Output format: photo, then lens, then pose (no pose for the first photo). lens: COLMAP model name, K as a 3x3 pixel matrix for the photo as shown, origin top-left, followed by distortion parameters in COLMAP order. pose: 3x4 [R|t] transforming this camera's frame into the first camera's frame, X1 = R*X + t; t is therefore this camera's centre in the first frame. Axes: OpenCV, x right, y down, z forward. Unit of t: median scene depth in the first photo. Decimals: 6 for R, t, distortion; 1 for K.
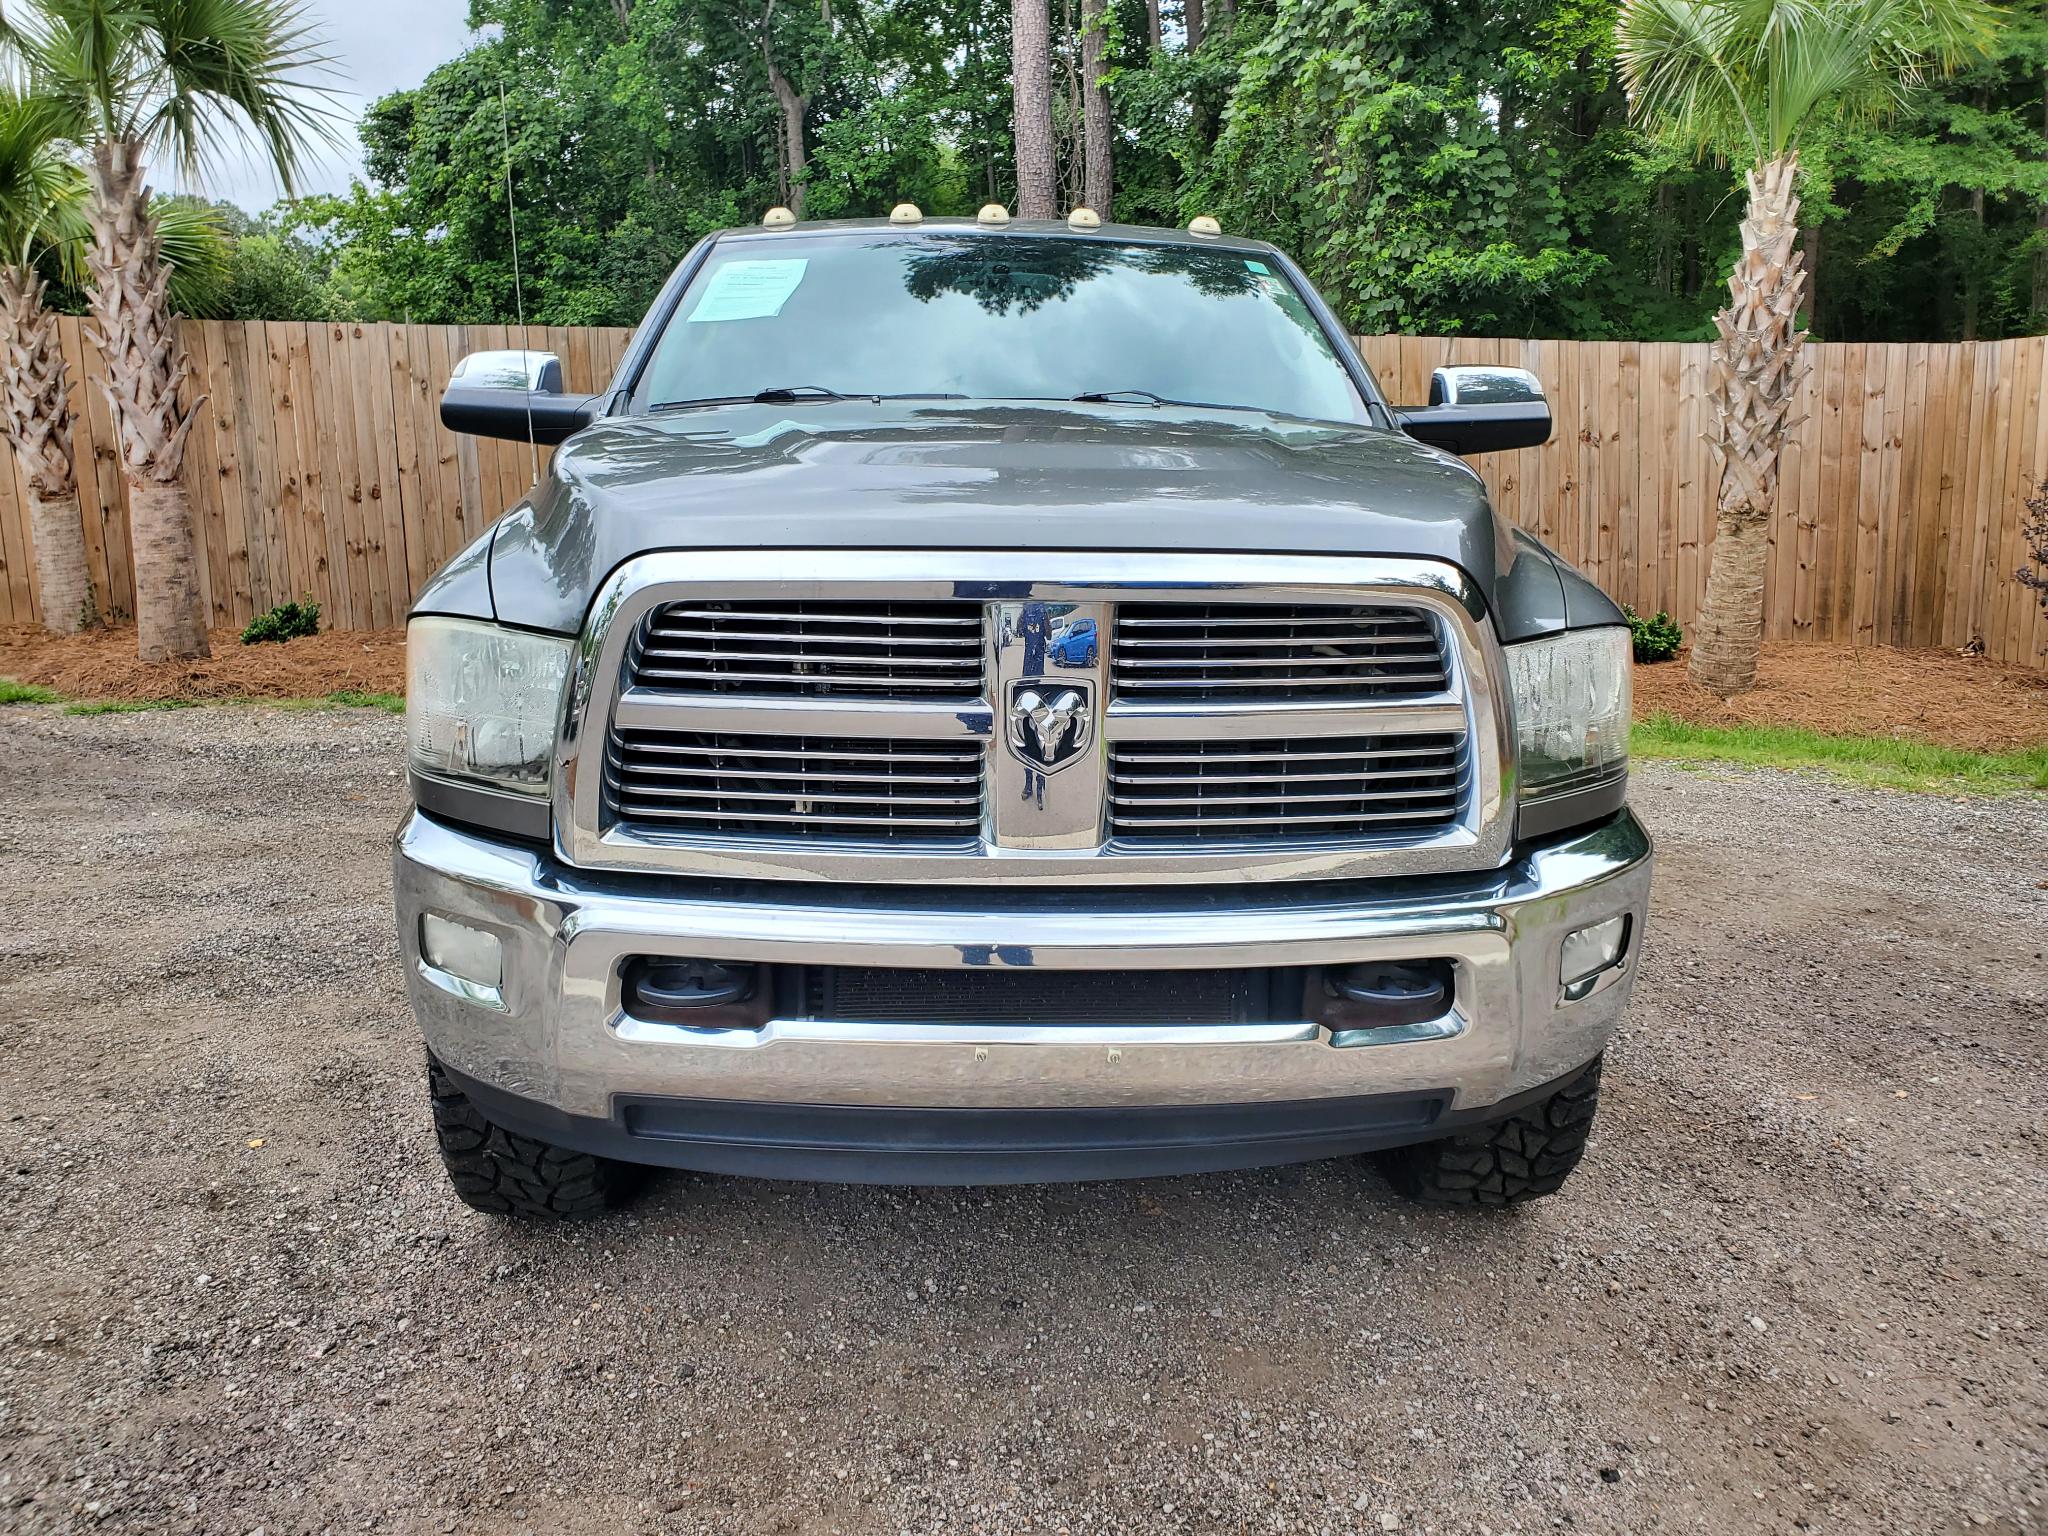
lens RADIAL K [[1633.5, 0, 1018.4], [0, 1633.5, 762.7], [0, 0, 1]] dist [-0.021709, 0.062381]
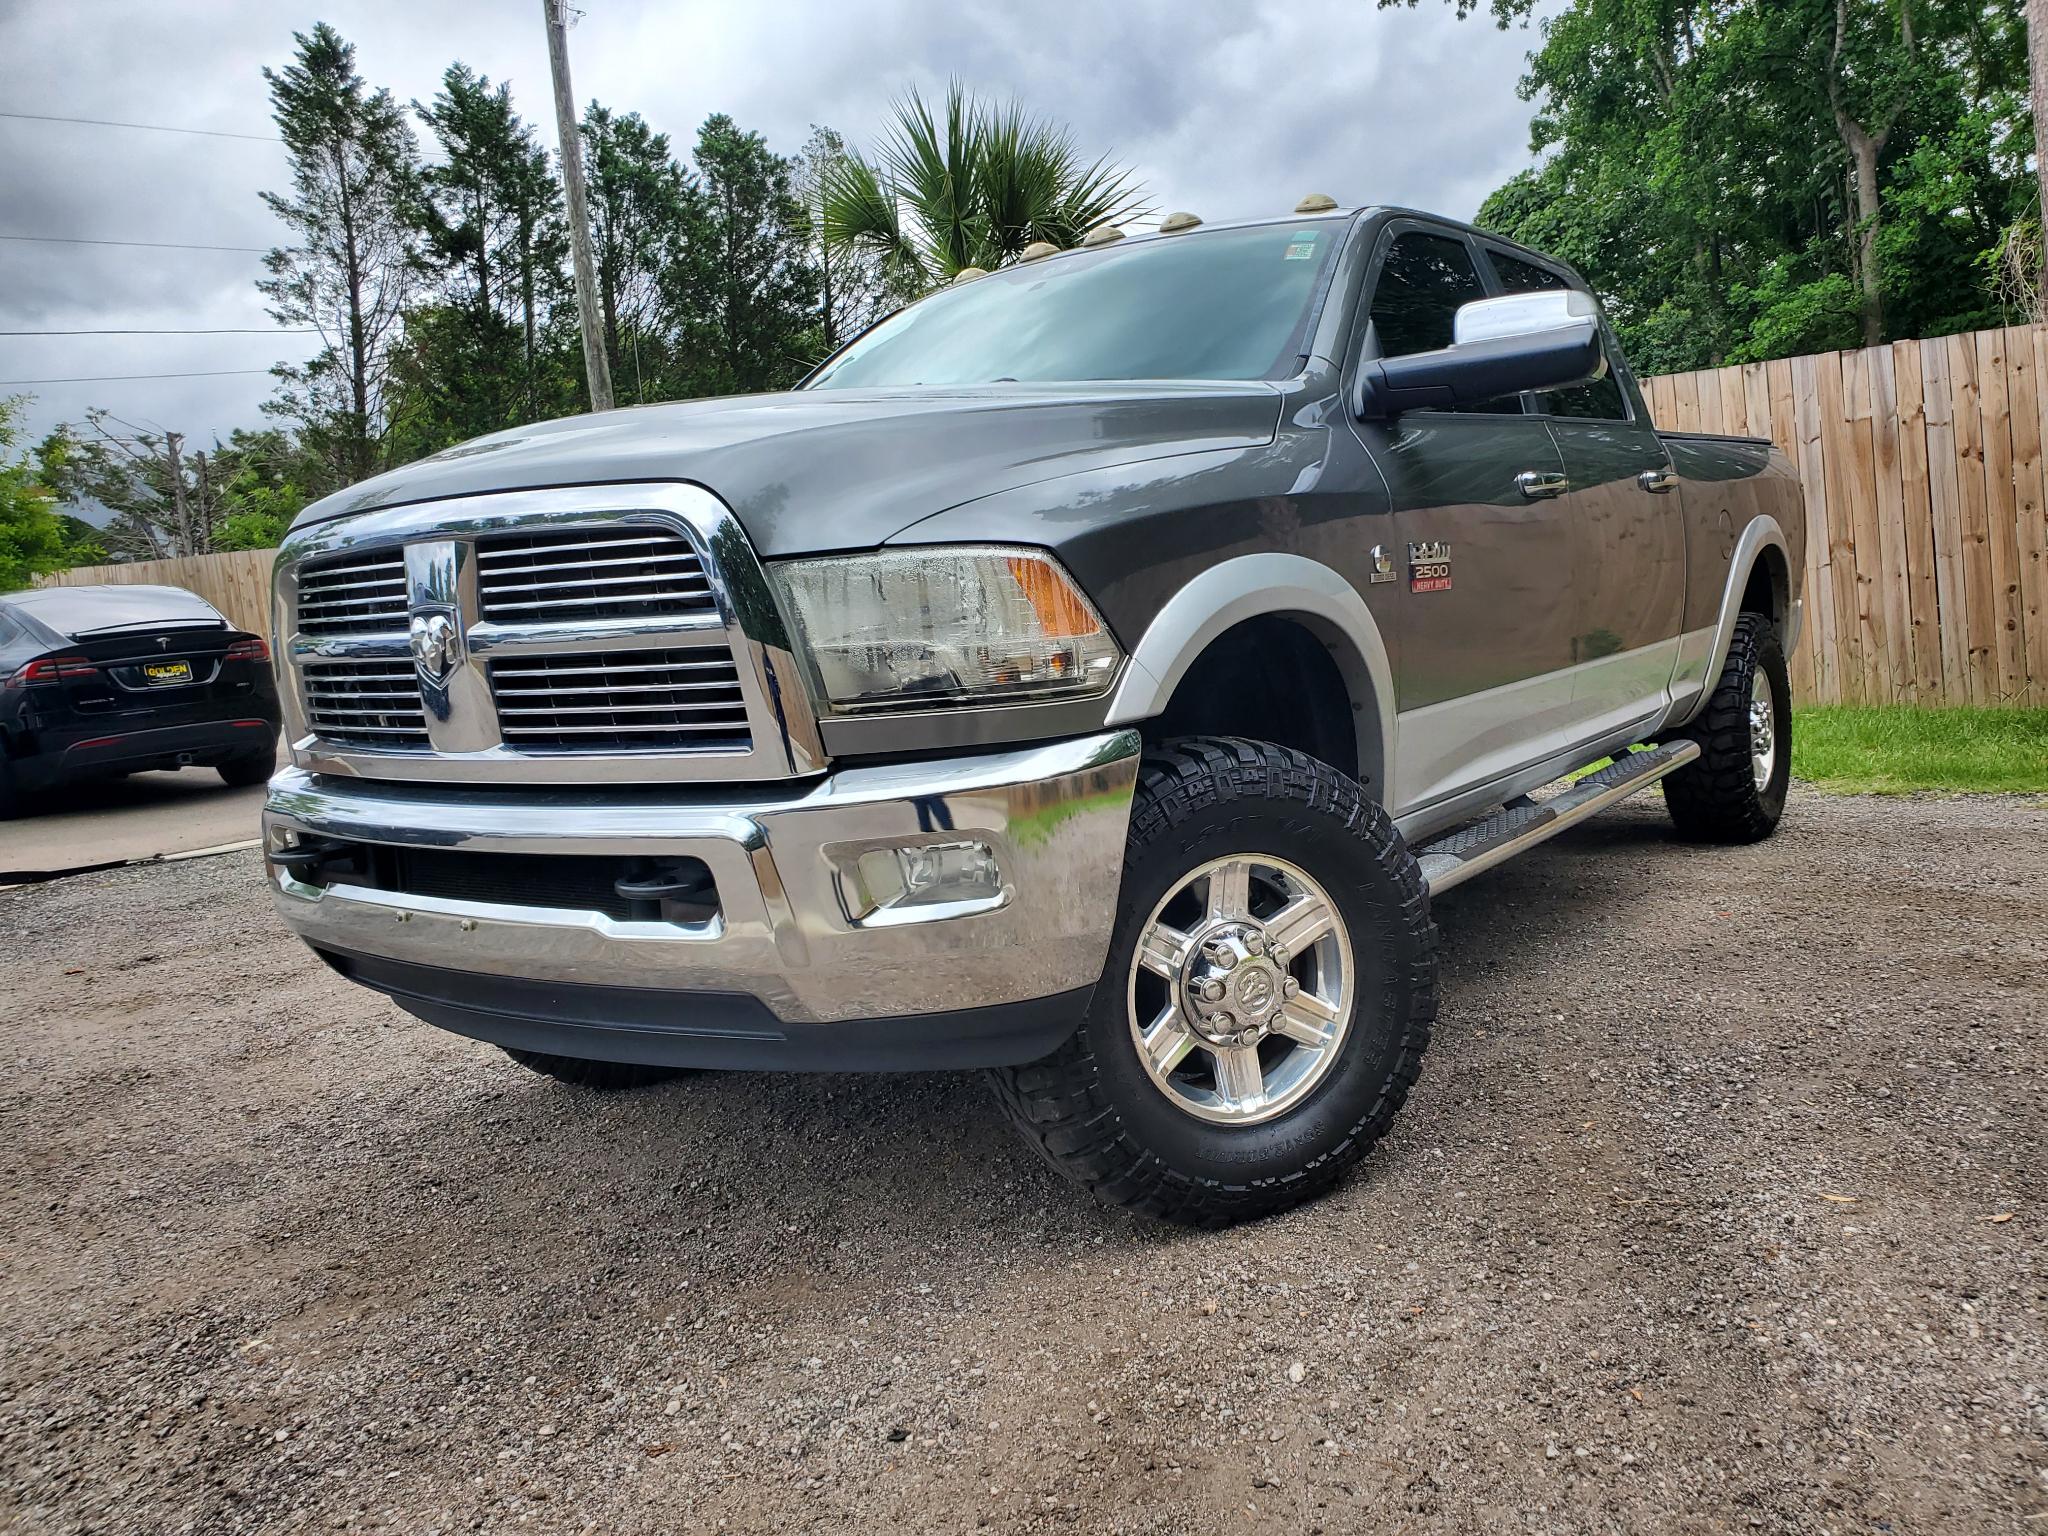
lens RADIAL K [[1617.1, 0, 1063.9], [0, 1617.1, 811.6], [0, 0, 1]] dist [-0.001707, 0.035615]
pose [[0.785304, 0.014820, -0.618933, 0.134779], [-0.038152, 0.998972, -0.024487, 0.013319], [0.617934, 0.042844, 0.785062, 0.043006]]
